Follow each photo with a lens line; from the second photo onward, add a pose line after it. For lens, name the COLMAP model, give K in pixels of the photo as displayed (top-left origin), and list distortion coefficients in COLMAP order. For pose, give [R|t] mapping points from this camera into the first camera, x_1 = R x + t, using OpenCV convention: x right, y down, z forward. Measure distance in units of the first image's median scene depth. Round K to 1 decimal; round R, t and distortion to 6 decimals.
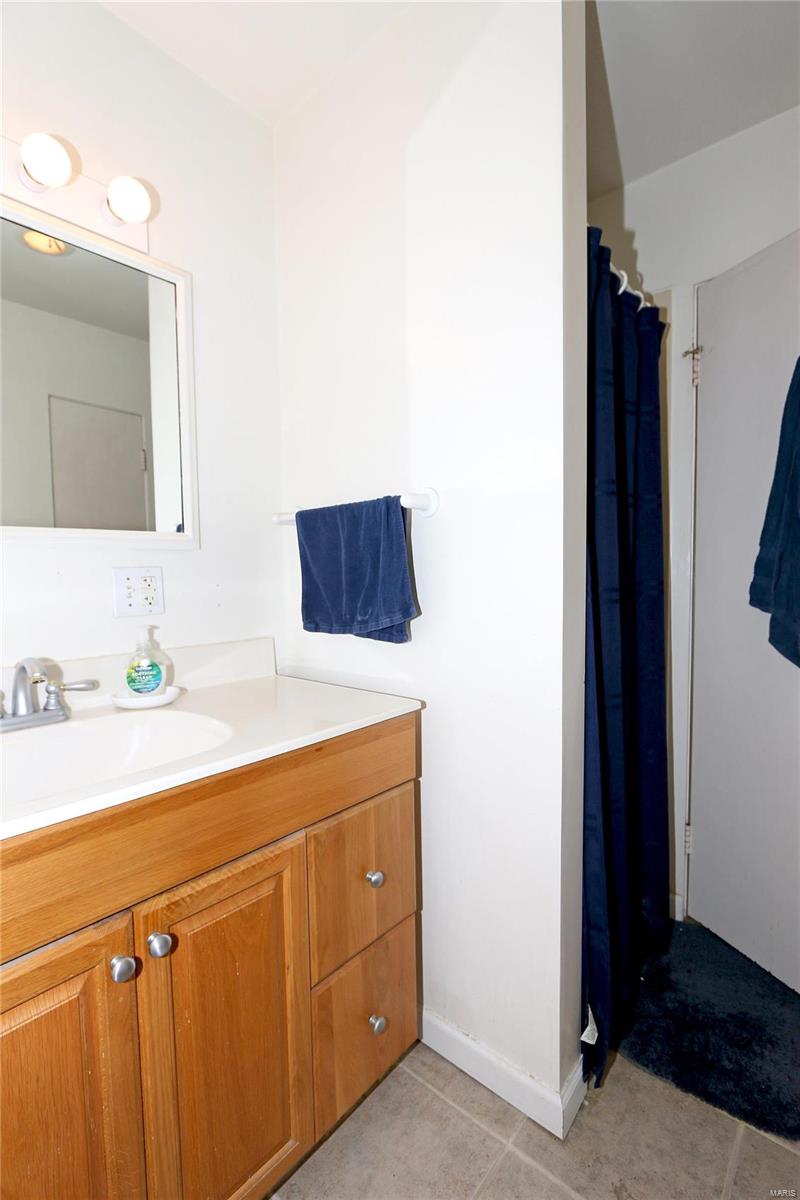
lens RADIAL K [[577.0, 0, 400.7], [0, 577.0, 590.3], [0, 0, 1]] dist [-0.010058, 0.000646]
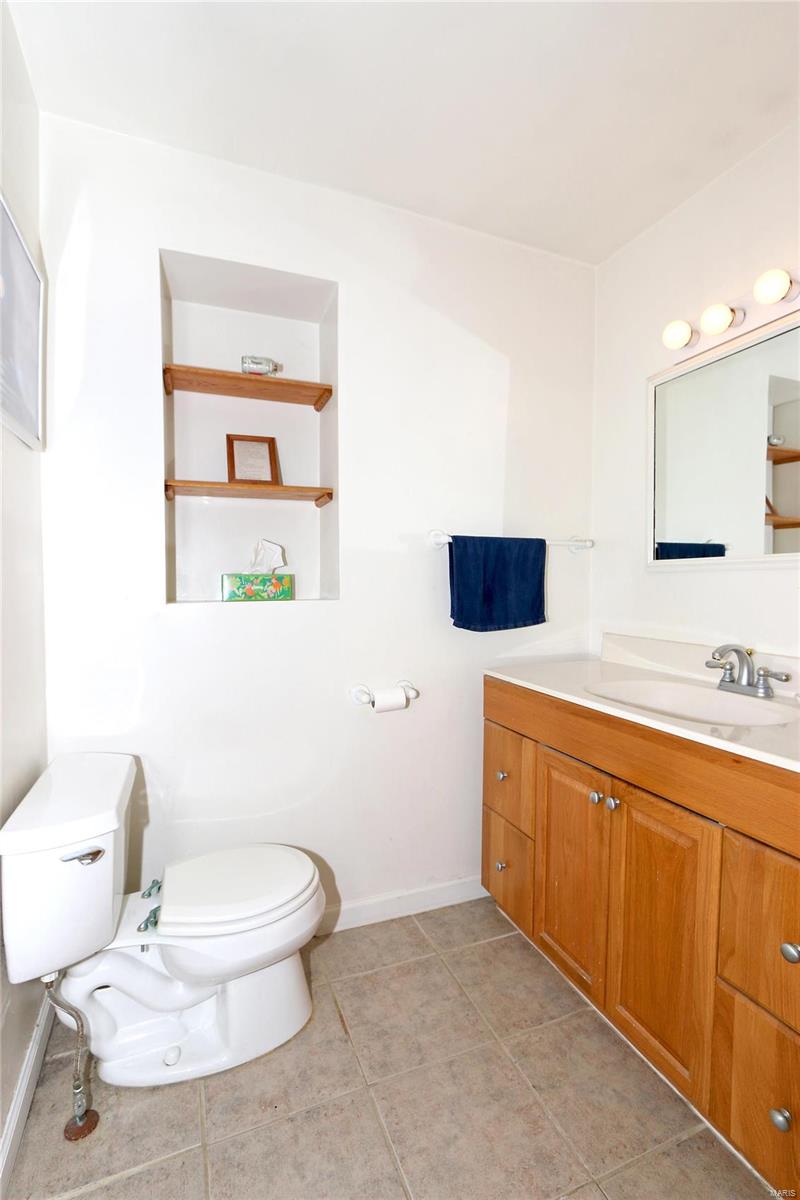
lens RADIAL K [[577.0, 0, 403.3], [0, 577.0, 602.4], [0, 0, 1]] dist [-0.010058, 0.000646]
pose [[-0.470435, 0.045300, -0.881271, 0.993016], [-0.041342, 0.996453, 0.073290, -0.059035], [0.881466, 0.070912, -0.466894, 0.884195]]
